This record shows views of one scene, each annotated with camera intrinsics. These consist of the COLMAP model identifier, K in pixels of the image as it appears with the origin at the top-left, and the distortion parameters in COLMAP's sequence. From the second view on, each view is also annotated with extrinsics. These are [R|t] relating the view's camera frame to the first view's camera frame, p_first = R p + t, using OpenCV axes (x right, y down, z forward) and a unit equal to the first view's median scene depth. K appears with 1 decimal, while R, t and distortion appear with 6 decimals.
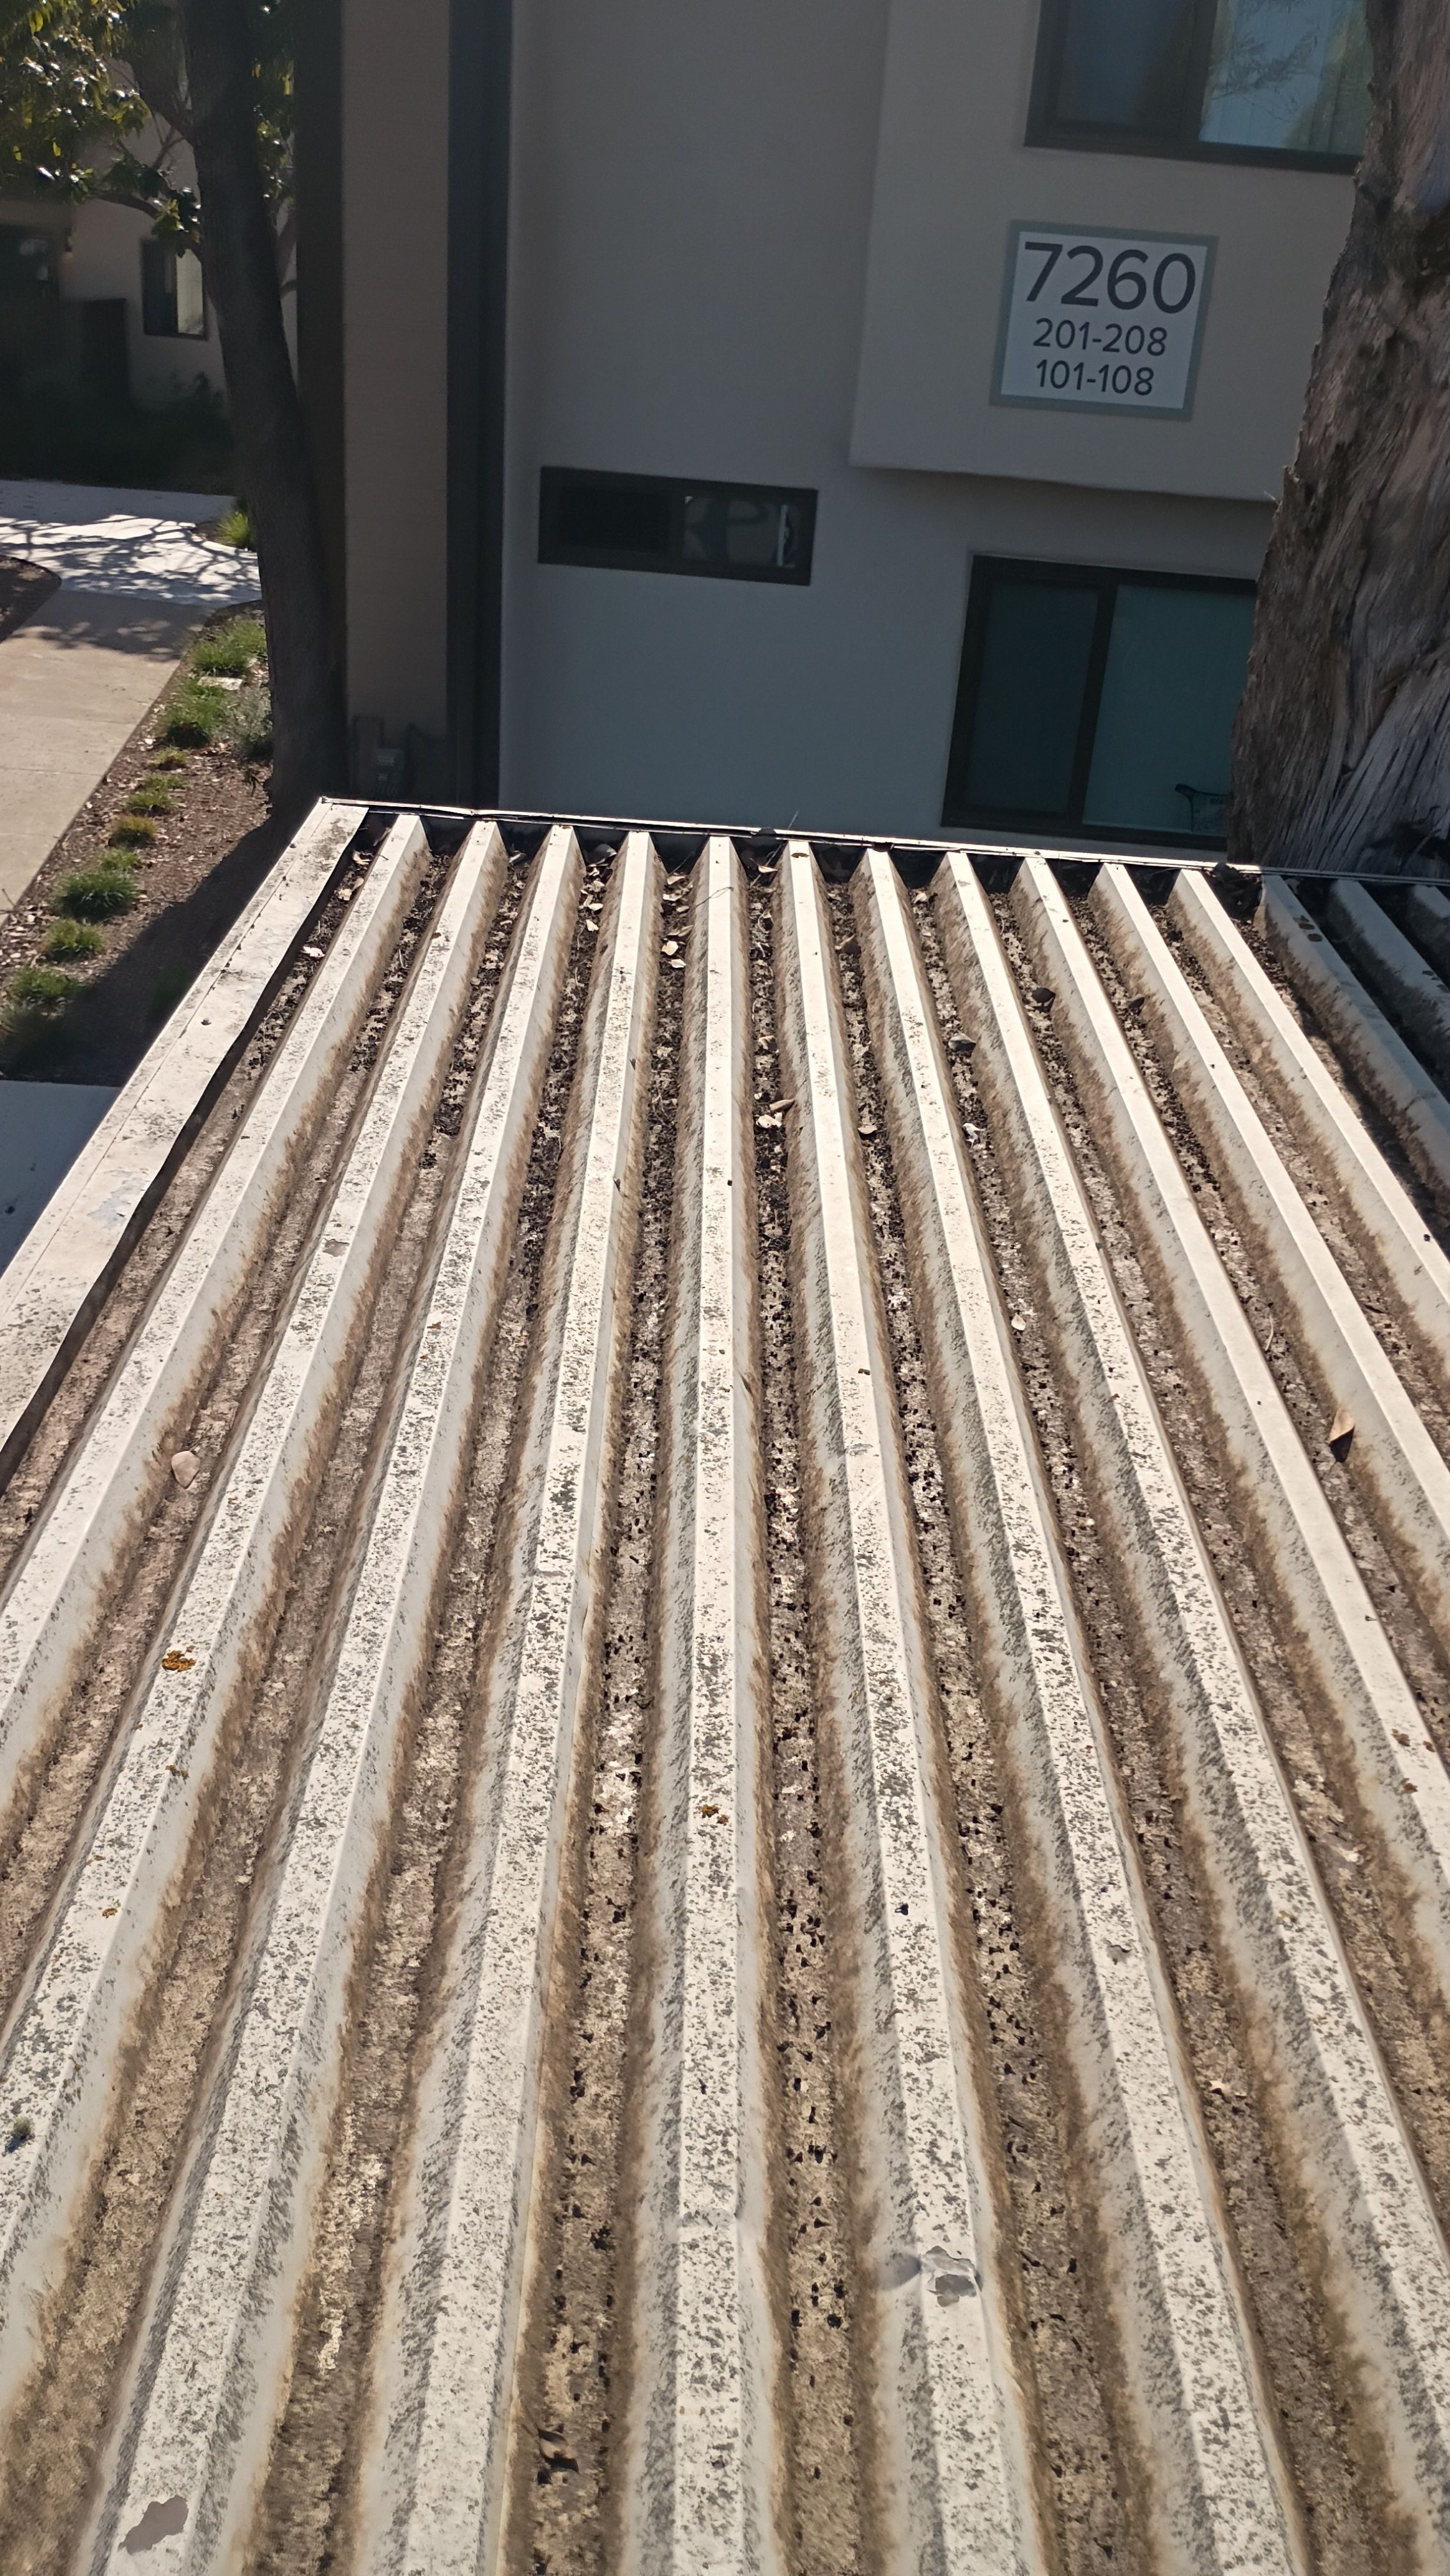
lens RADIAL K [[2063.2, 0, 807.0], [0, 2063.2, 1276.5], [0, 0, 1]] dist [0.062558, -0.073009]
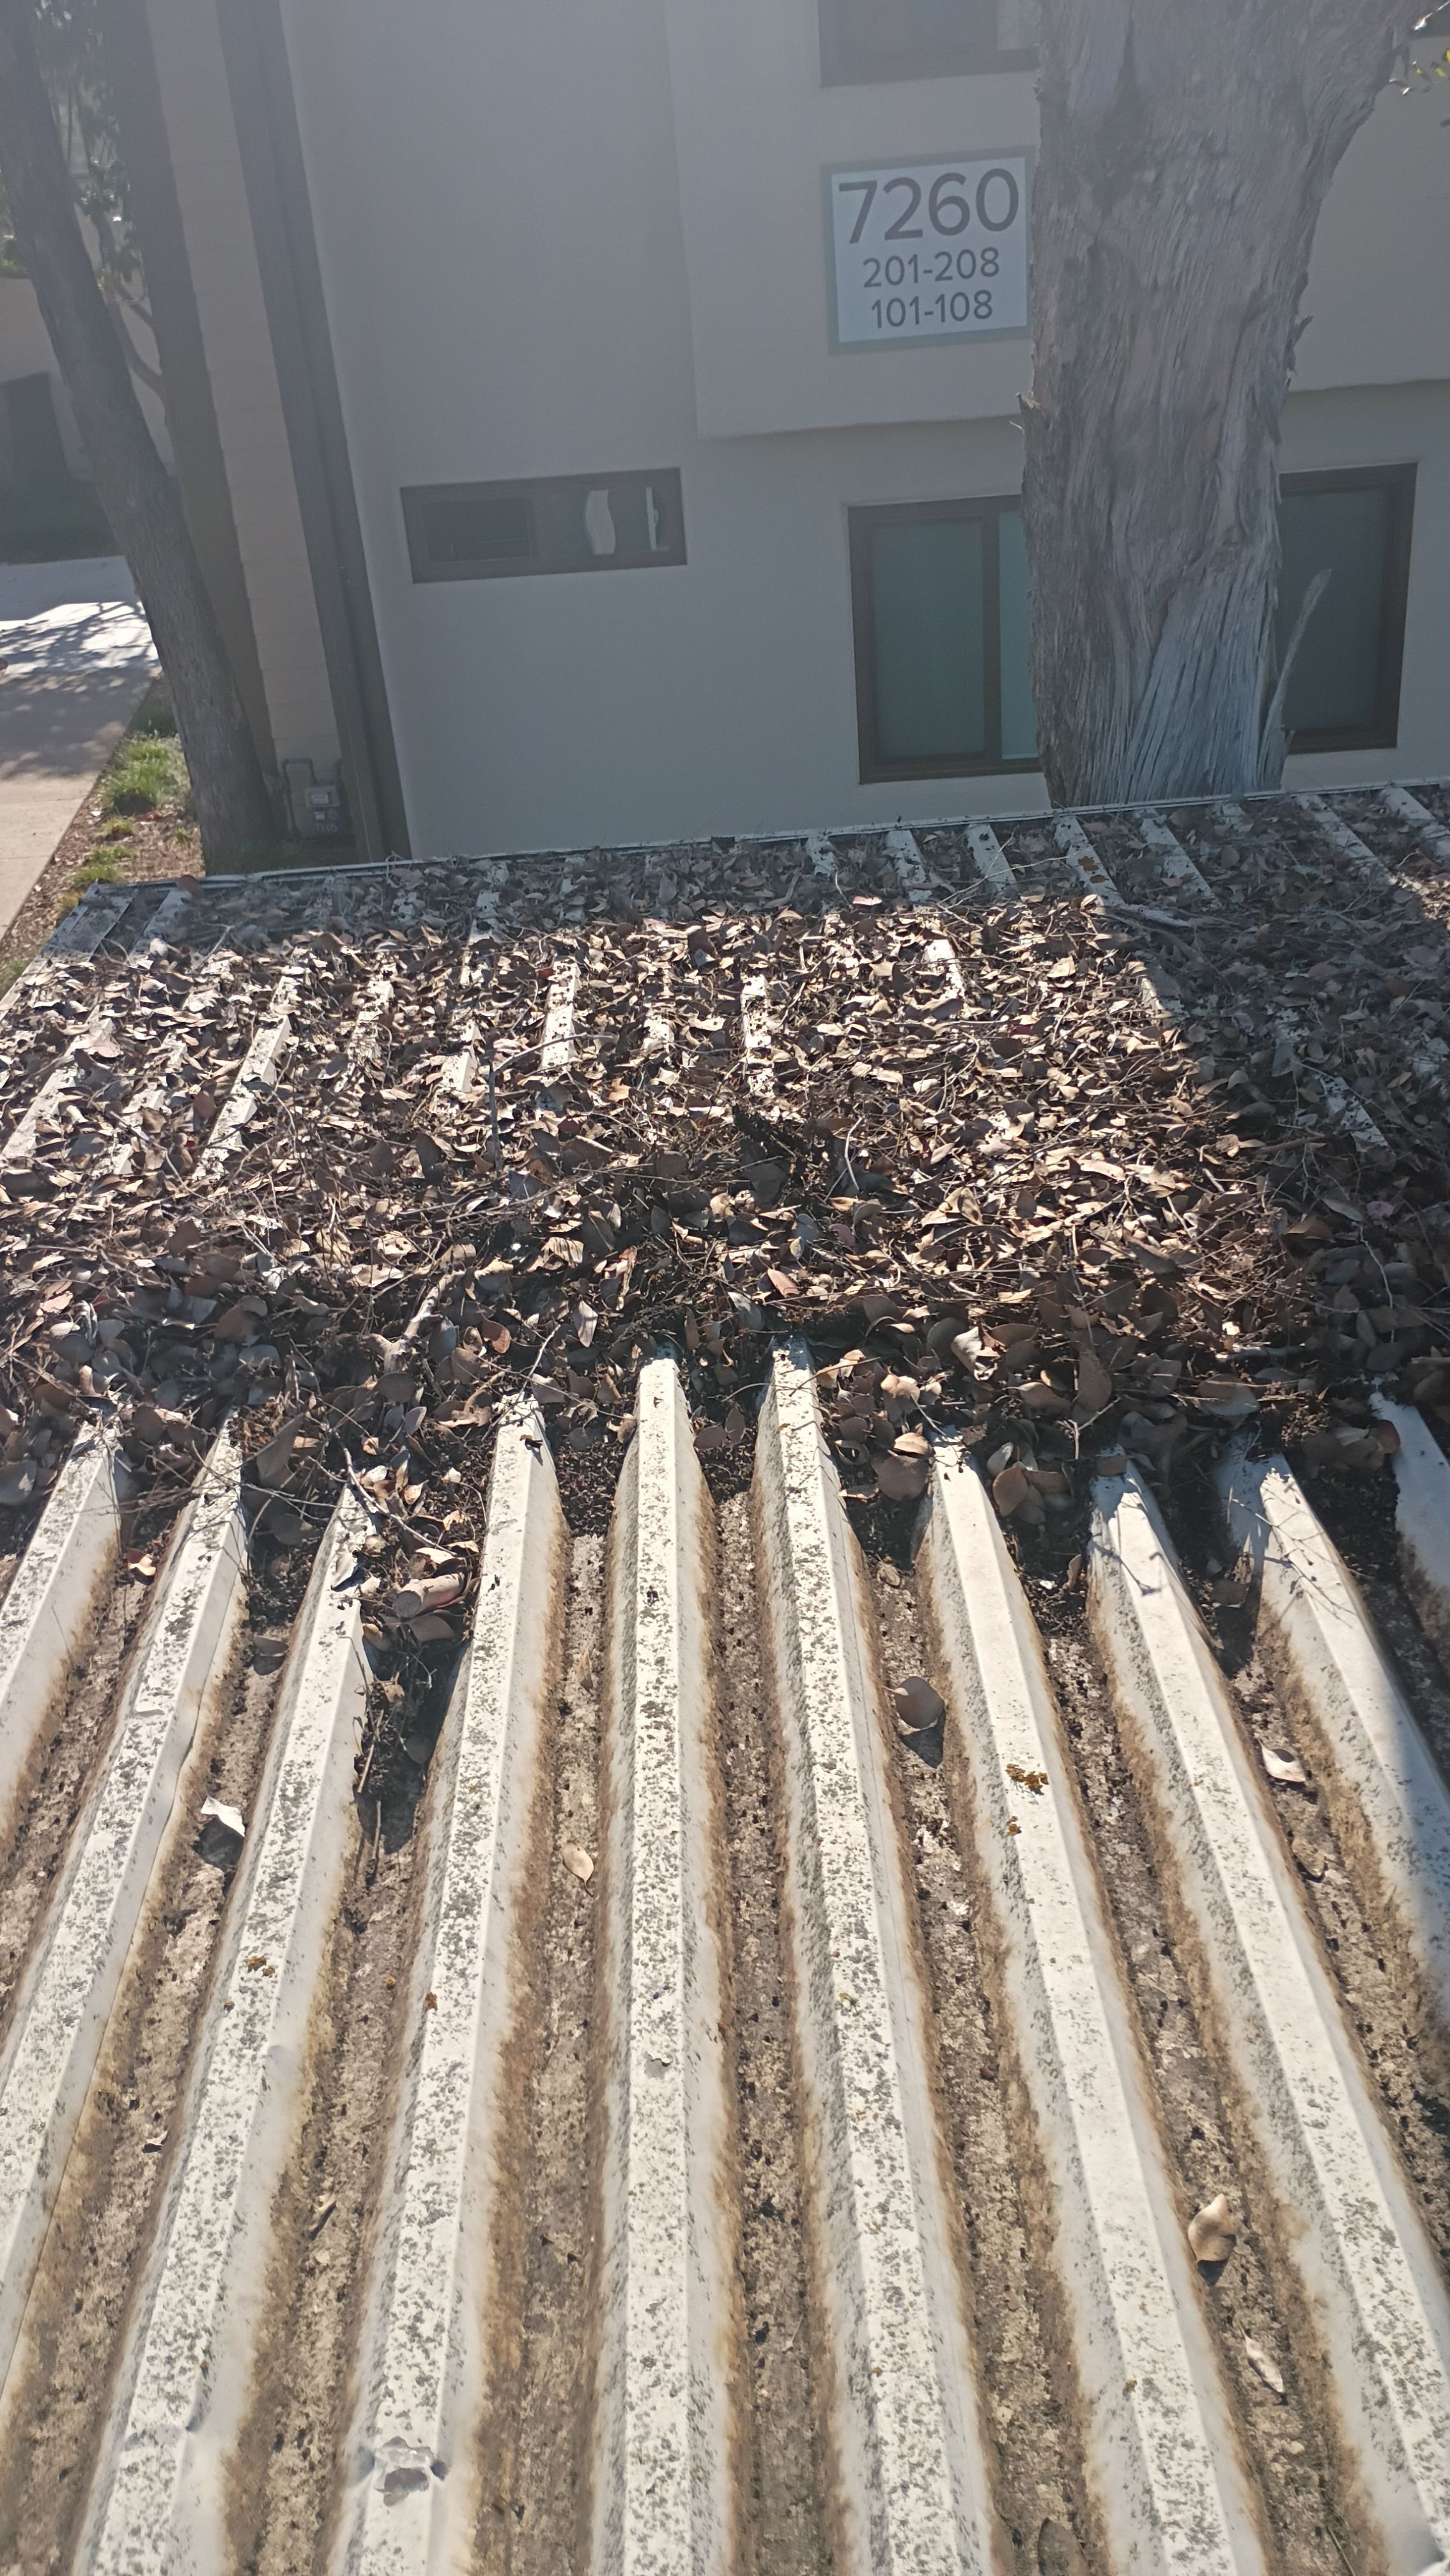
lens RADIAL K [[2063.2, 0, 747.1], [0, 2063.2, 1284.4], [0, 0, 1]] dist [0.062558, -0.073009]
pose [[0.988830, -0.141542, -0.046702, 0.249777], [0.142362, 0.989706, 0.014704, -0.032295], [0.044140, -0.021188, 0.998801, 0.052150]]
